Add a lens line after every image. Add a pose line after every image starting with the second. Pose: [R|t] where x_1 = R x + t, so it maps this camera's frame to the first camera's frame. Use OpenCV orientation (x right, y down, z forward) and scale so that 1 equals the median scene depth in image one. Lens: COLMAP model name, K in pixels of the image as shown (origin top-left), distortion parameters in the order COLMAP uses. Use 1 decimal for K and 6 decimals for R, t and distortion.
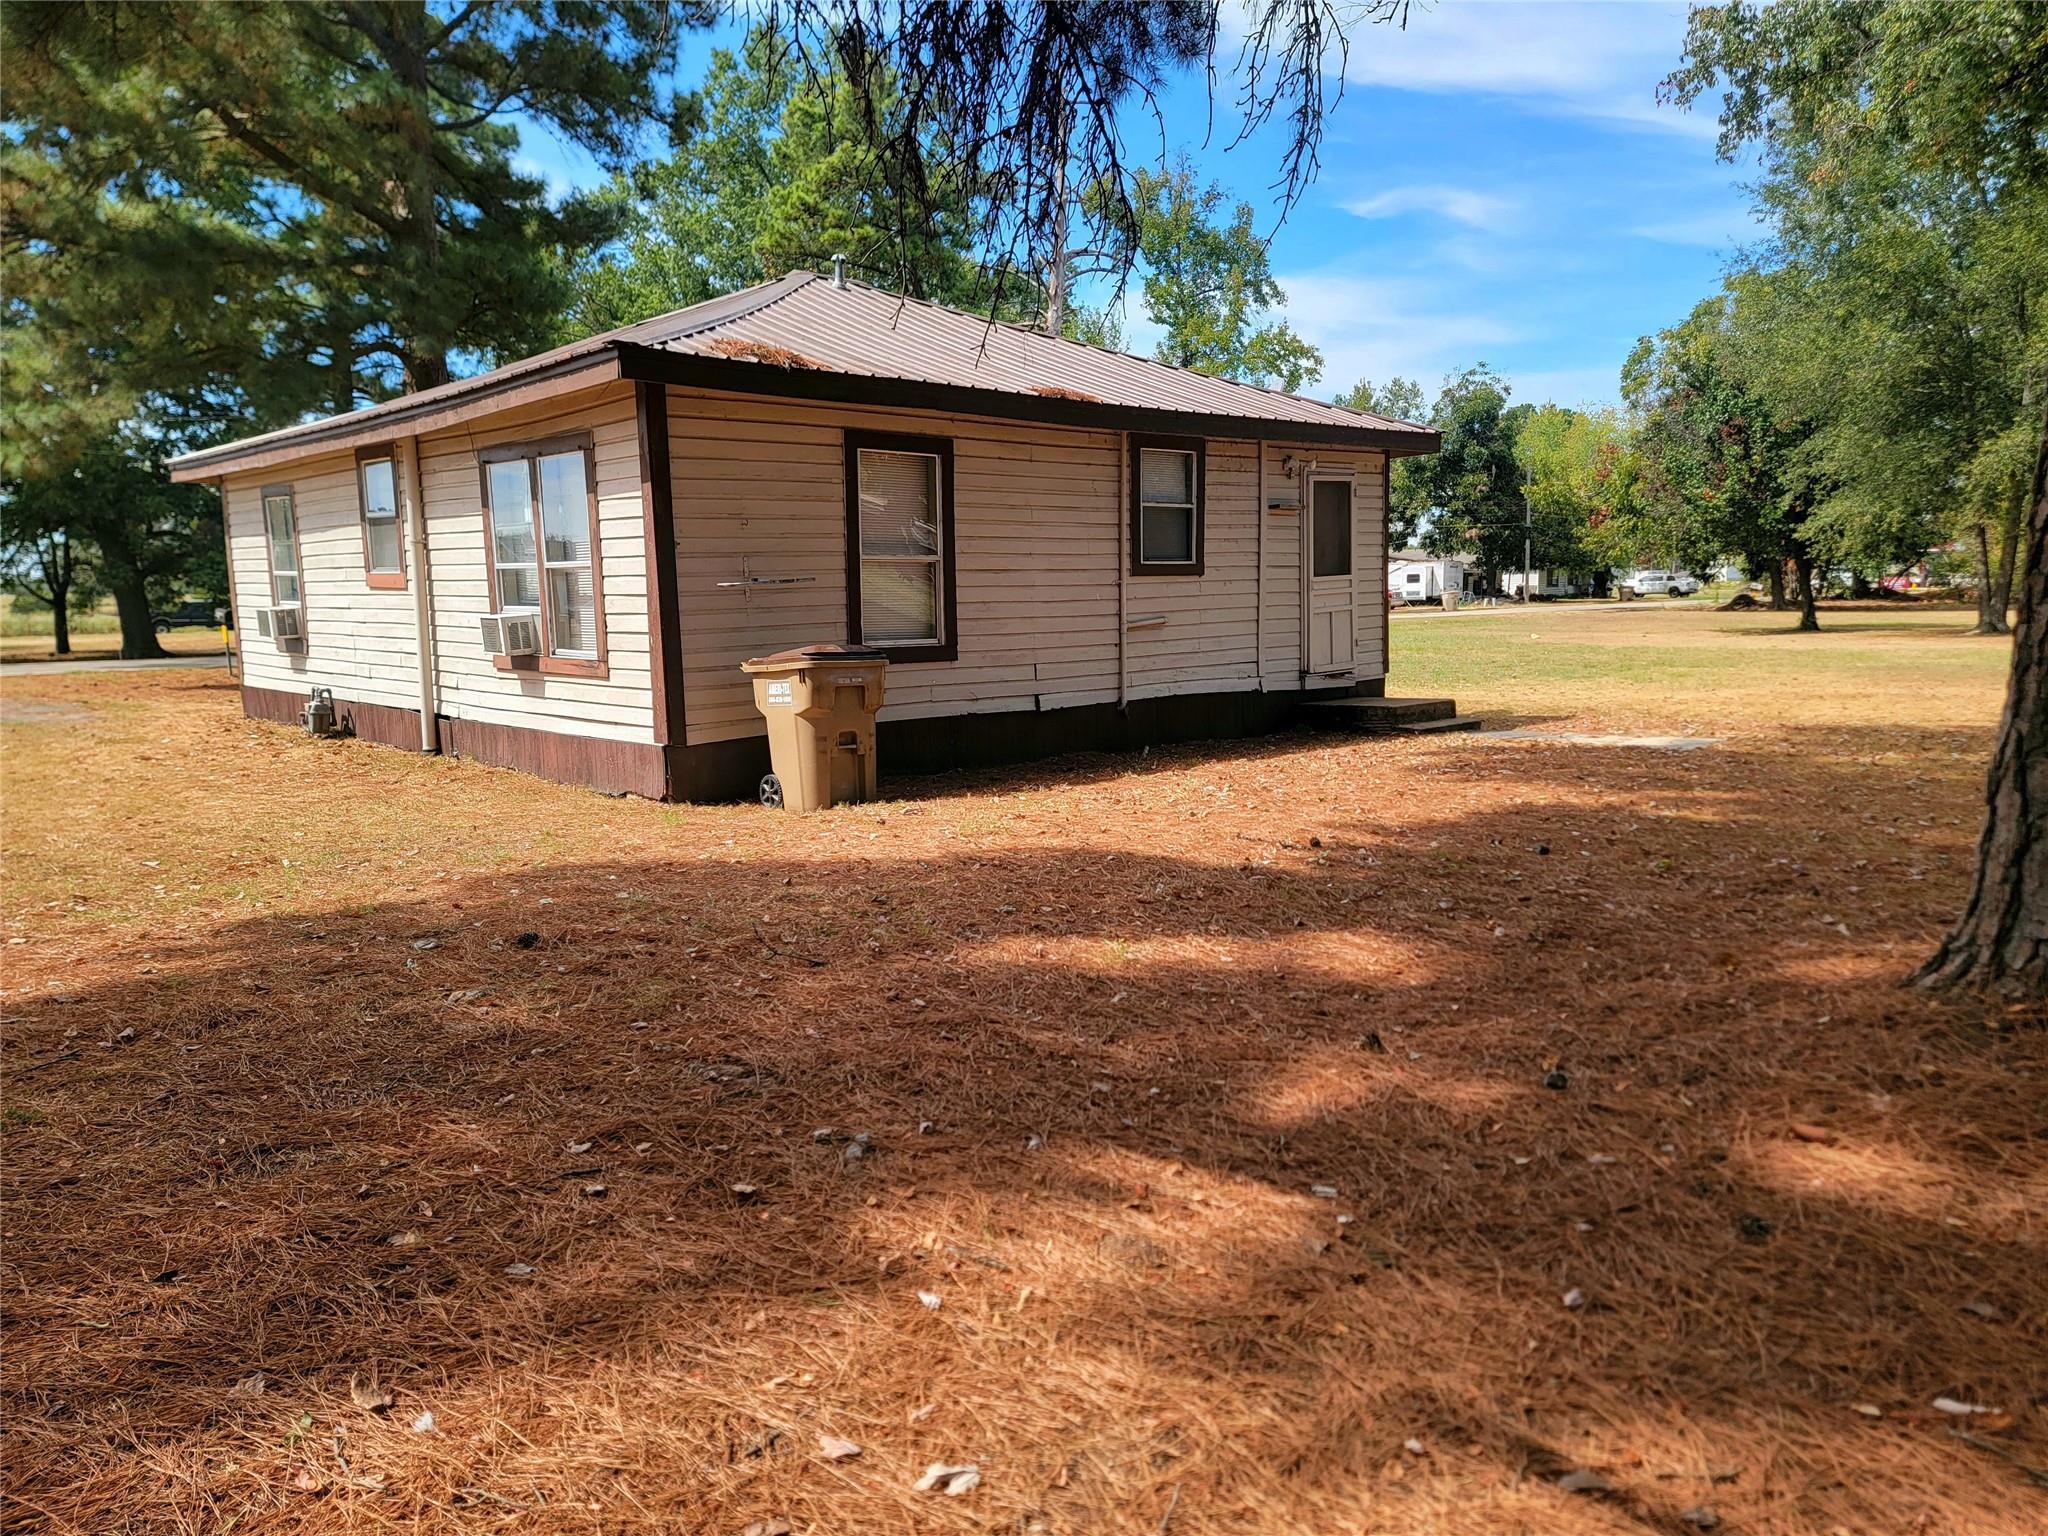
lens RADIAL K [[1394.9, 0, 1024.0], [0, 1394.9, 768.0], [0, 0, 1]] dist [0.085155, -0.067999]
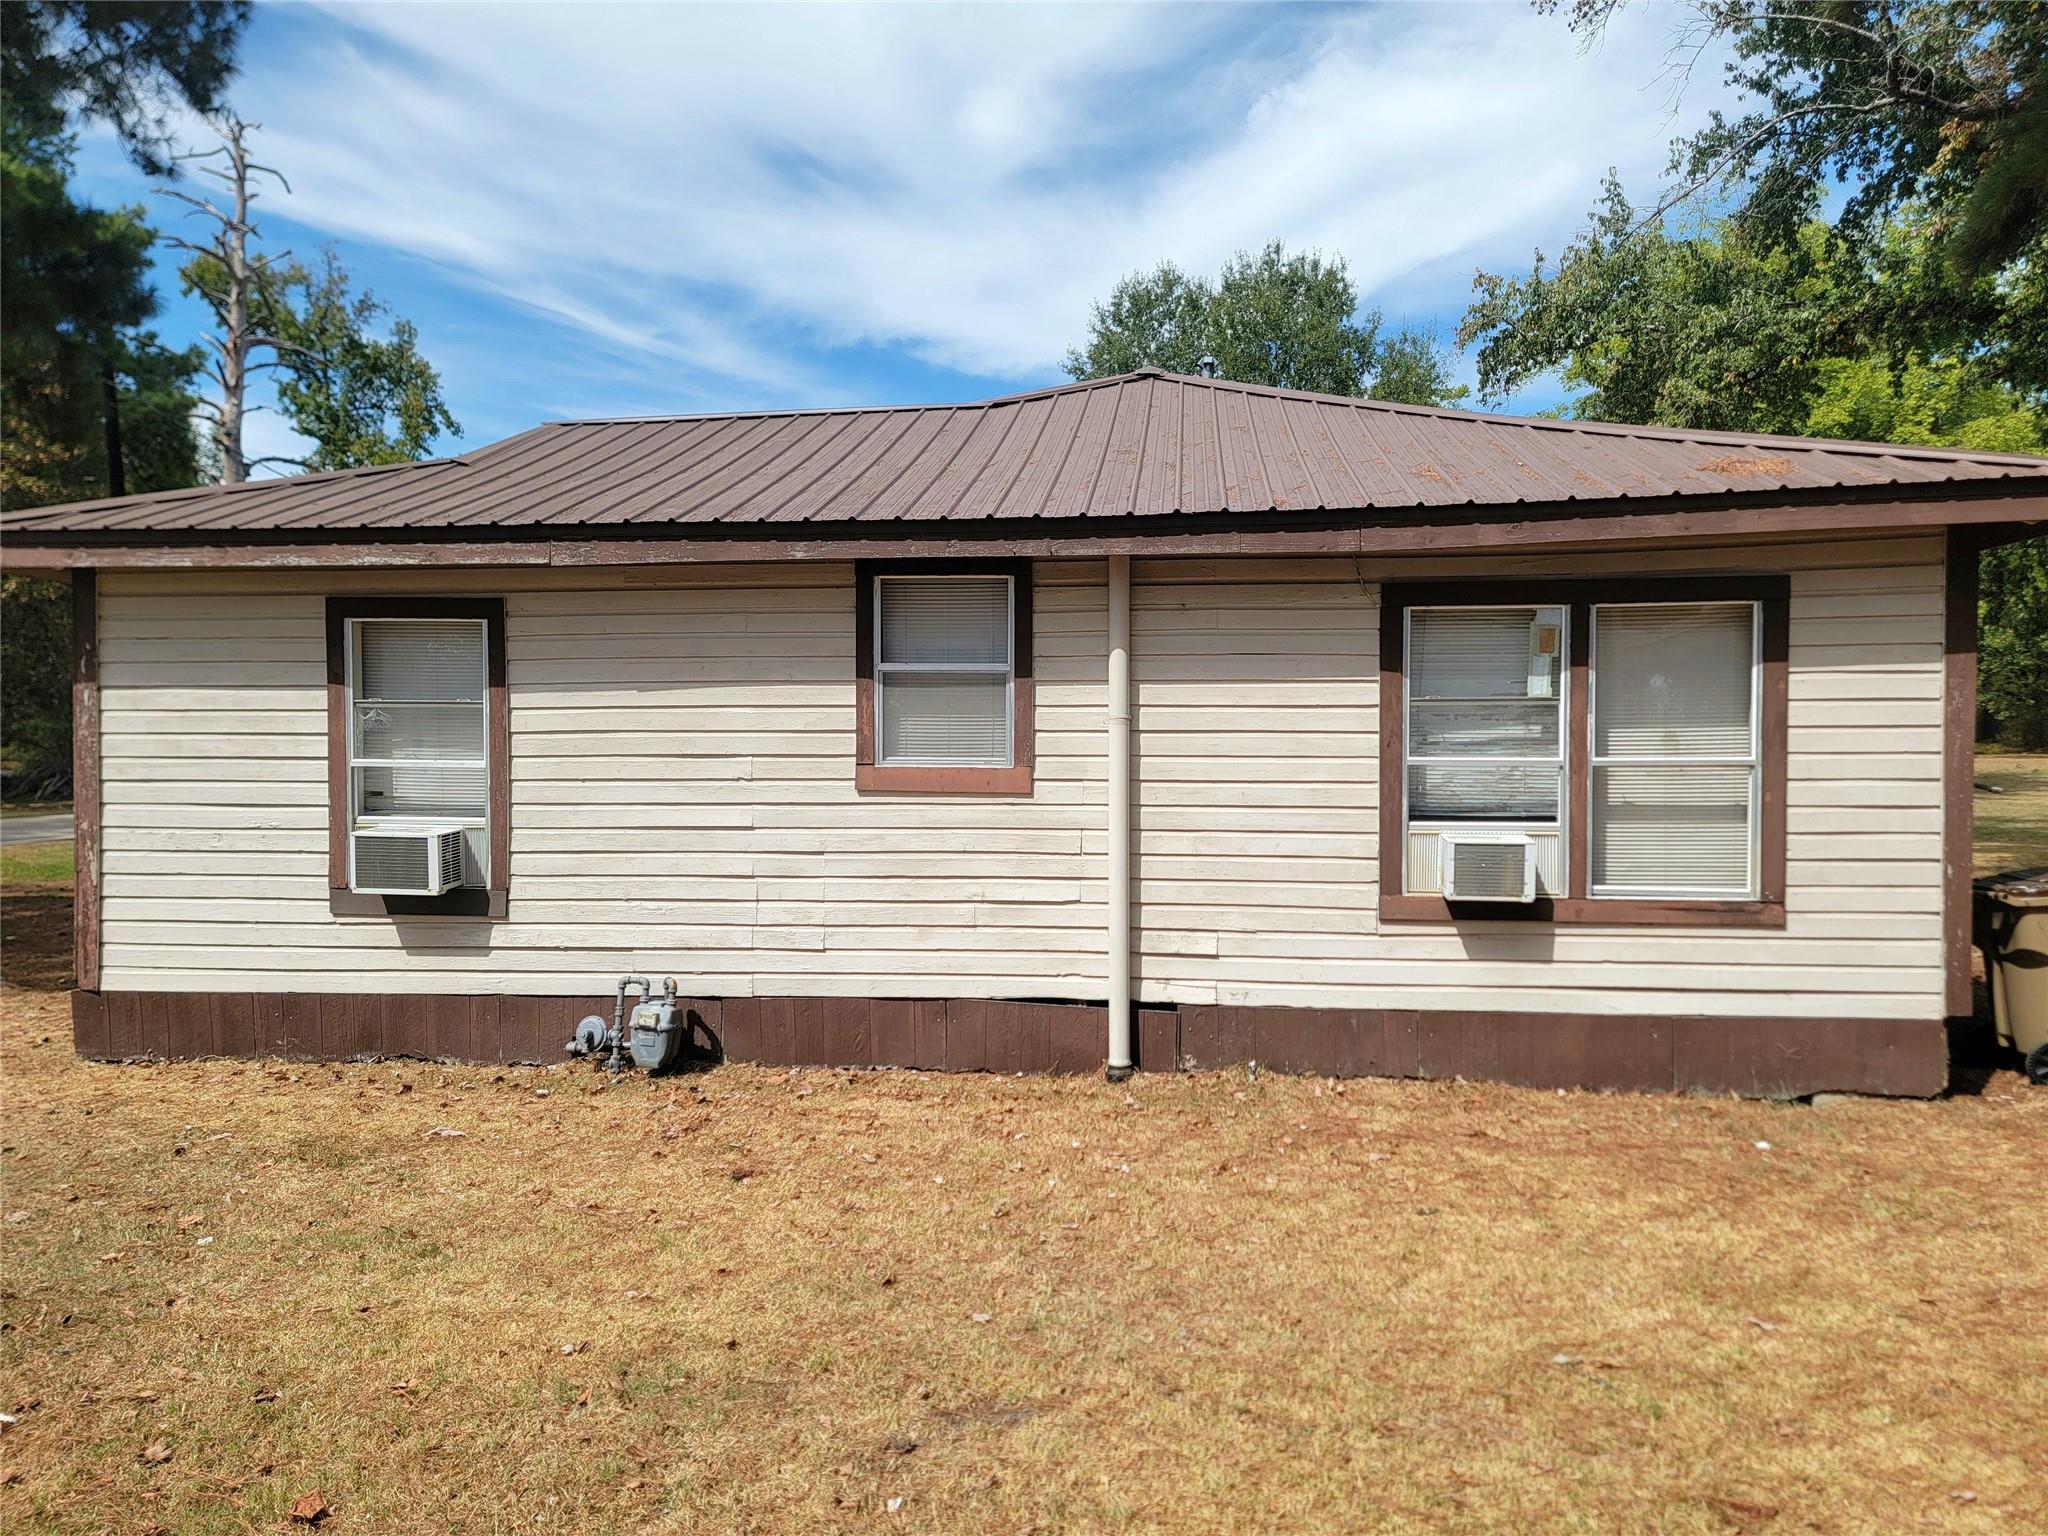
lens RADIAL K [[1394.9, 0, 1024.0], [0, 1394.9, 768.0], [0, 0, 1]] dist [0.085155, -0.067999]
pose [[0.761175, -0.011163, 0.648450, -0.754210], [0.080097, 0.993815, -0.076911, -0.085834], [-0.643581, 0.110482, 0.757362, 0.516596]]
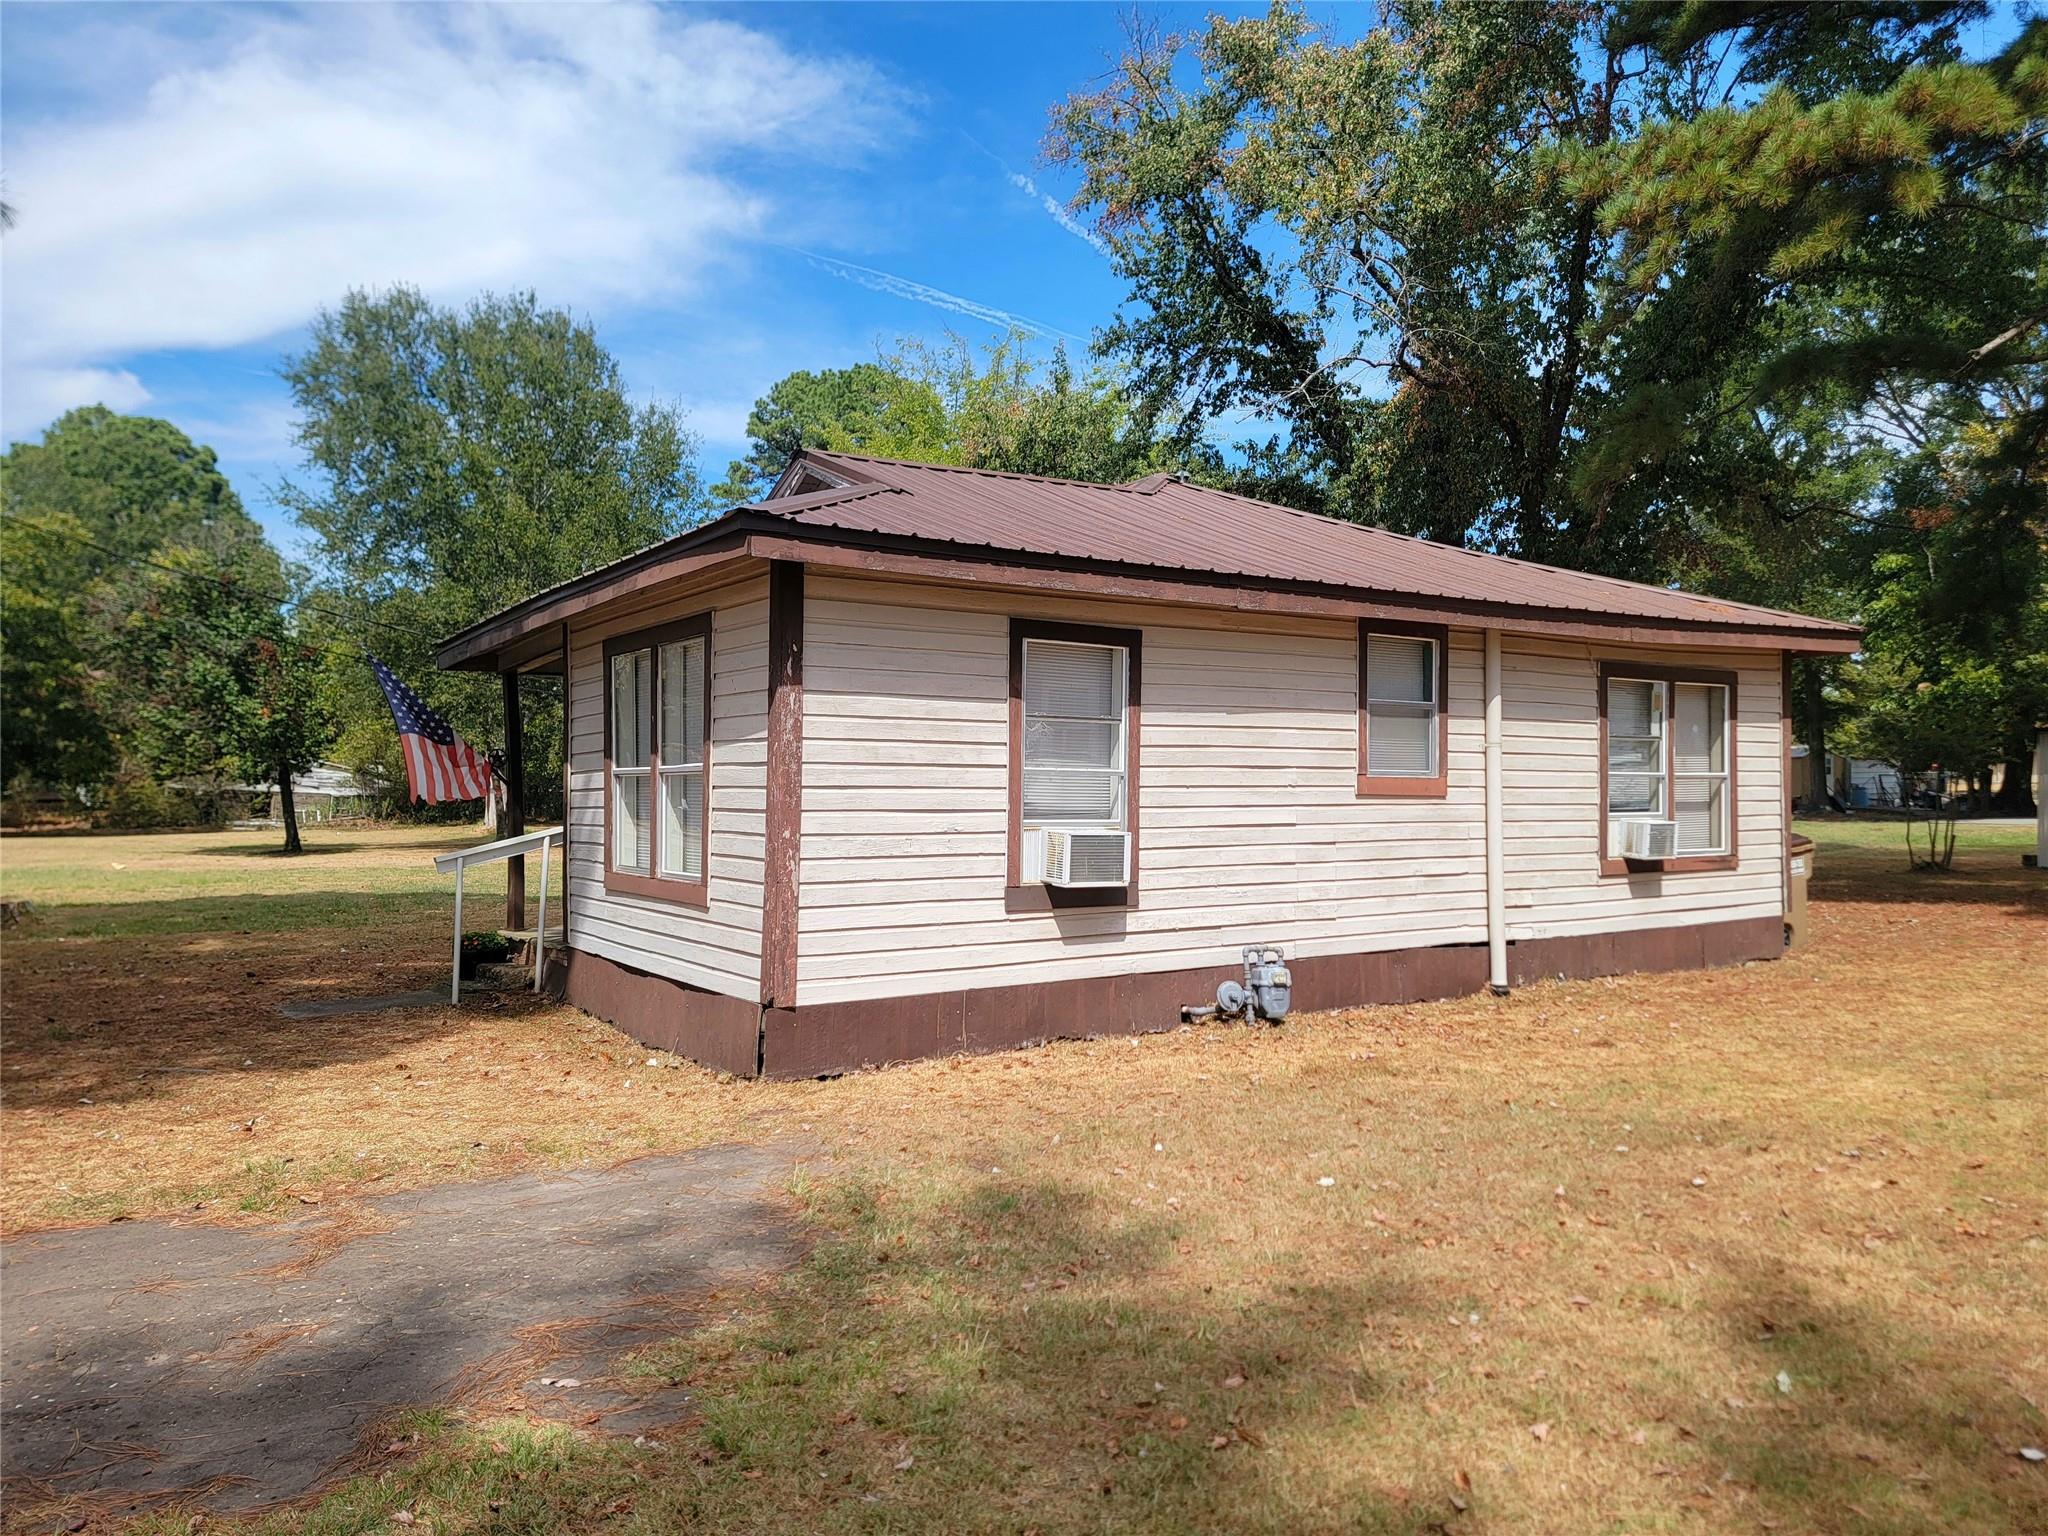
lens RADIAL K [[1453.3, 0, 1070.7], [0, 1453.3, 761.5], [0, 0, 1]] dist [0.083388, -0.079266]
pose [[0.152746, -0.000244, 0.988265, -1.207451], [0.105550, 0.994284, -0.016069, -0.144332], [-0.982613, 0.106766, 0.151899, 0.998847]]
